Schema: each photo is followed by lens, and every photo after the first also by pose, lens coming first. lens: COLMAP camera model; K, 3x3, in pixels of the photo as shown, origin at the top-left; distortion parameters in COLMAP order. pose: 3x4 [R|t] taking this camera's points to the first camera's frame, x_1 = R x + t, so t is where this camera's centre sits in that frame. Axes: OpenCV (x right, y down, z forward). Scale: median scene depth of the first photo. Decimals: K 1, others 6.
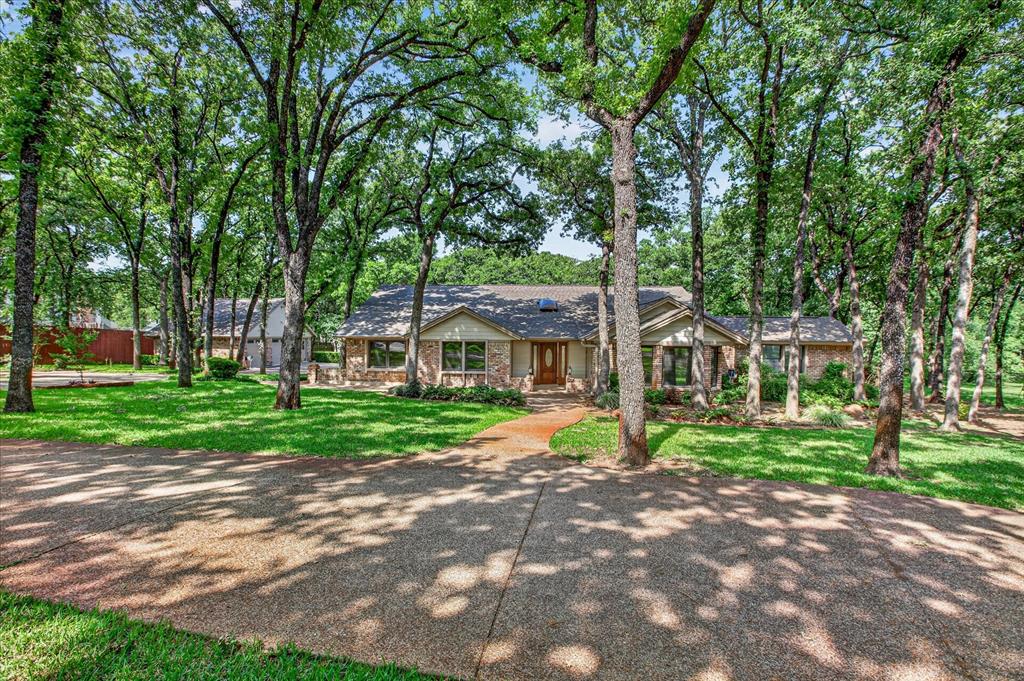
lens RADIAL K [[432.7, 0, 512.0], [0, 432.7, 340.5], [0, 0, 1]] dist [-0.000250, 0.000011]
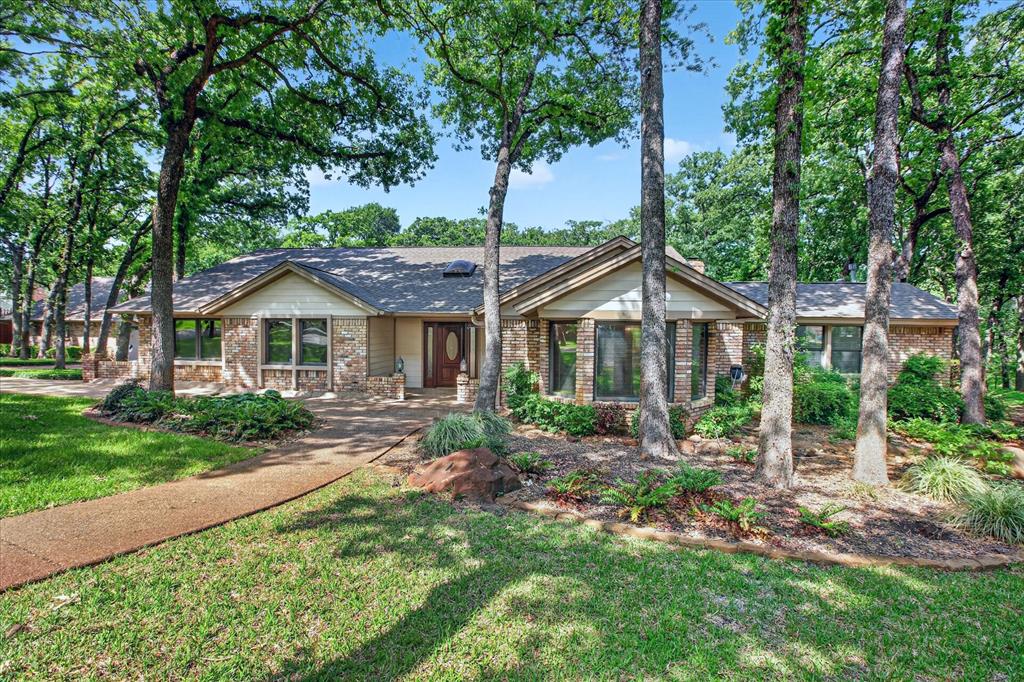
lens RADIAL K [[409.9, 0, 512.0], [0, 409.9, 341.0], [0, 0, 1]] dist [-0.000804, -0.000167]
pose [[0.996302, 0.000162, -0.085926, 0.273177], [0.001144, 0.999885, 0.015153, 0.027426], [0.085918, -0.015195, 0.996186, 0.468335]]
